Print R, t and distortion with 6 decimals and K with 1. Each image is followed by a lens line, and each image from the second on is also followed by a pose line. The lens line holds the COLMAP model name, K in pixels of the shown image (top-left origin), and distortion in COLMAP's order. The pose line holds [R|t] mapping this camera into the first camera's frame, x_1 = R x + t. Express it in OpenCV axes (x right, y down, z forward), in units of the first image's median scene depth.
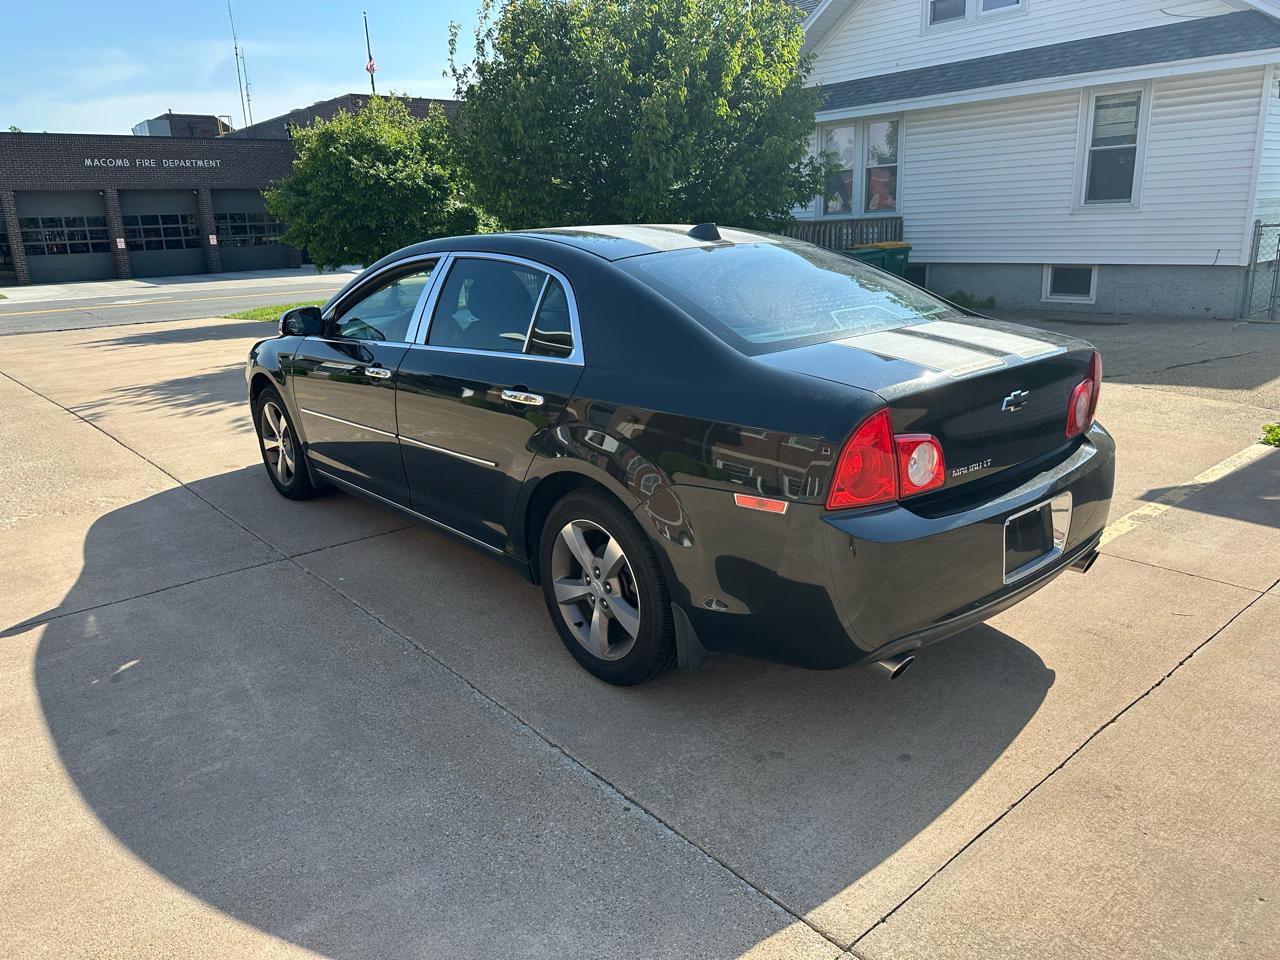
lens RADIAL K [[904.1, 0, 634.3], [0, 904.1, 469.9], [0, 0, 1]] dist [0.026543, -0.037263]
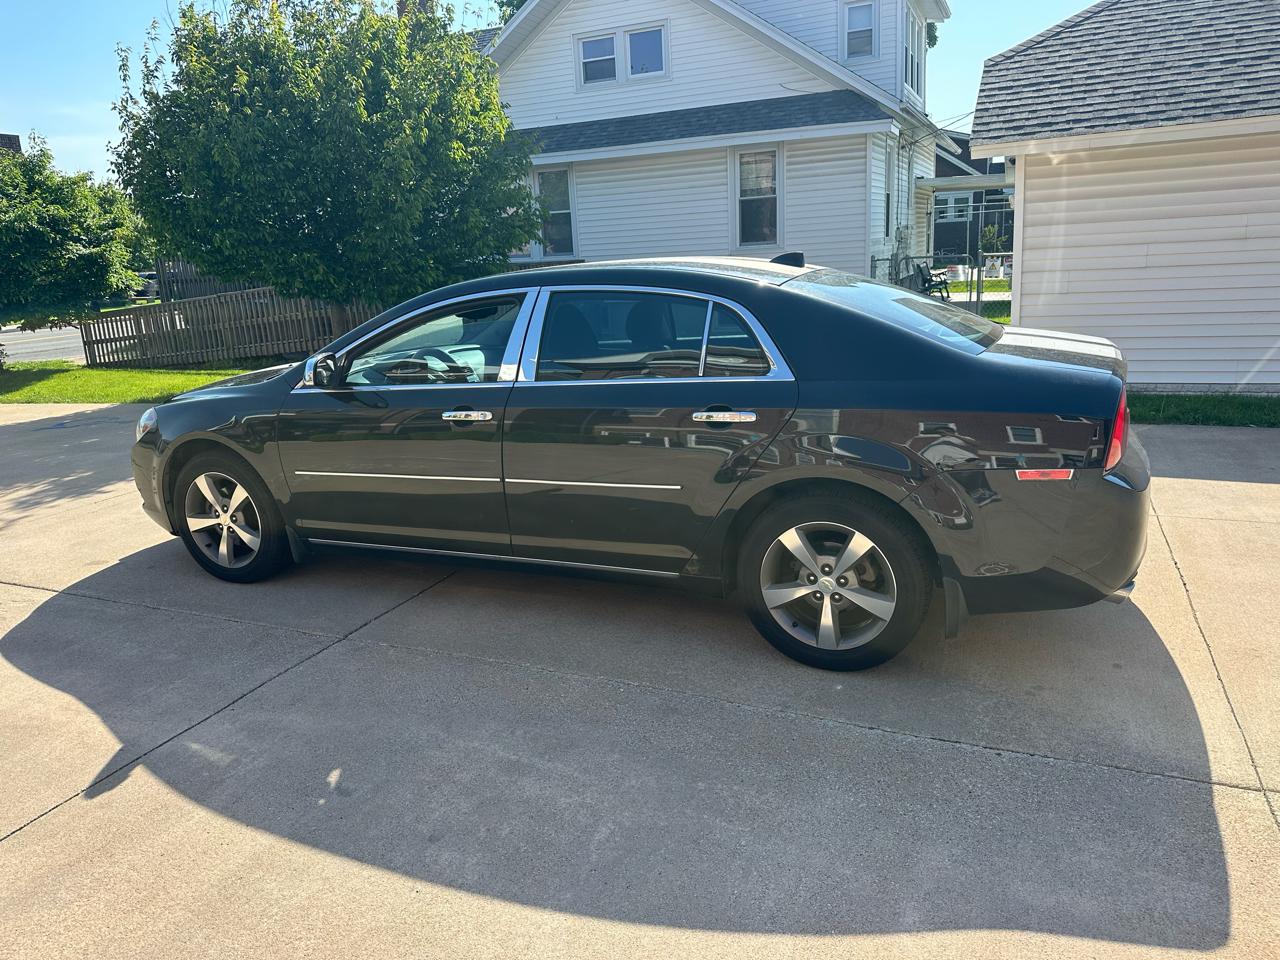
lens RADIAL K [[904.1, 0, 634.3], [0, 904.1, 469.9], [0, 0, 1]] dist [0.026543, -0.037263]
pose [[0.896735, -0.113131, 0.427865, -0.407363], [0.133013, 0.990973, -0.016751, -0.010296], [-0.422107, 0.071933, 0.903688, 0.063272]]
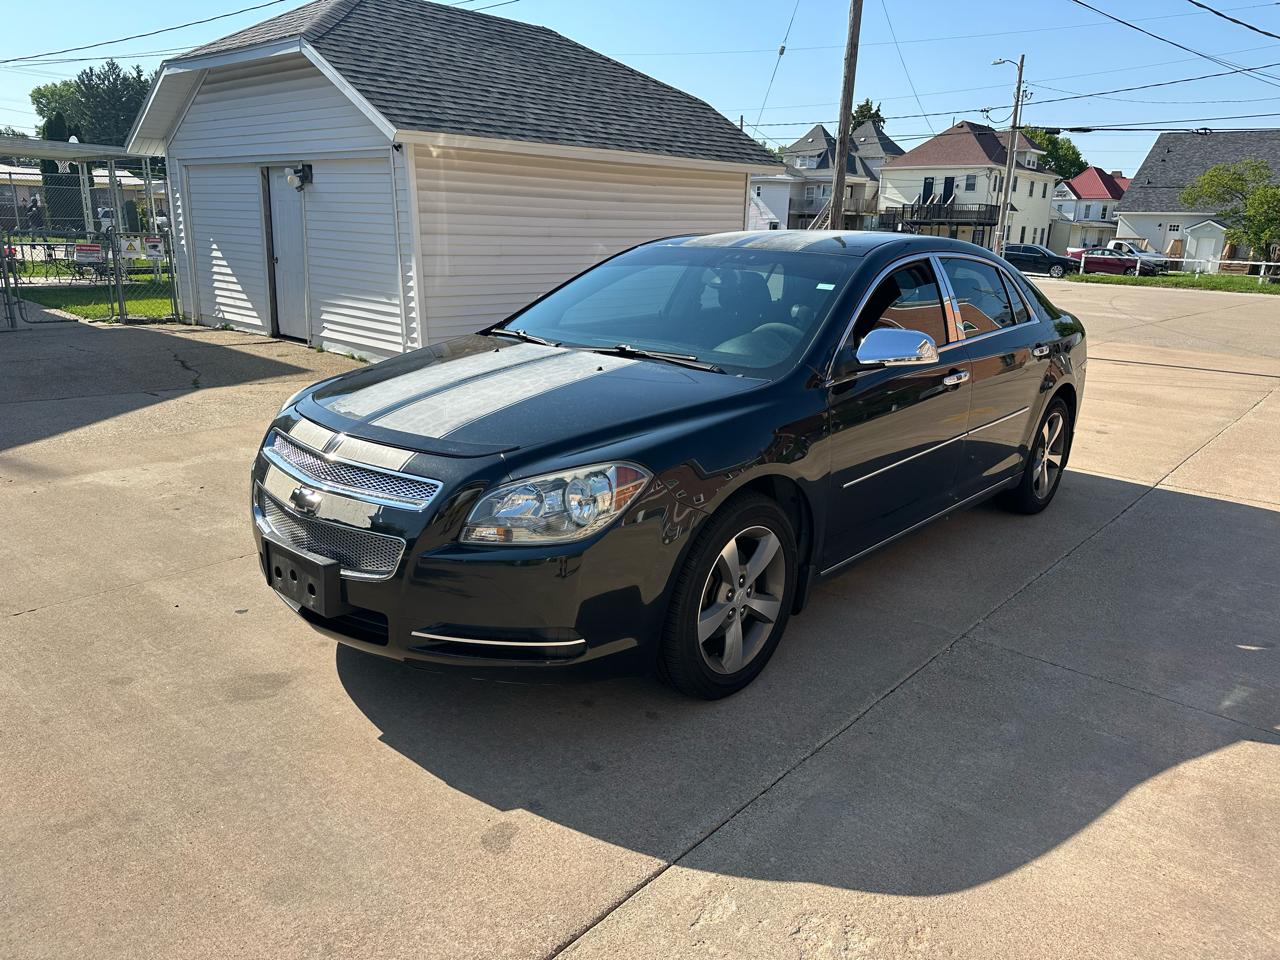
lens RADIAL K [[892.8, 0, 649.3], [0, 892.8, 477.7], [0, 0, 1]] dist [0.093384, -0.120063]
pose [[-0.162569, -0.232723, 0.958859, -0.896244], [0.233613, 0.935078, 0.266559, -0.259696], [-0.958643, 0.267336, -0.097647, 1.094448]]
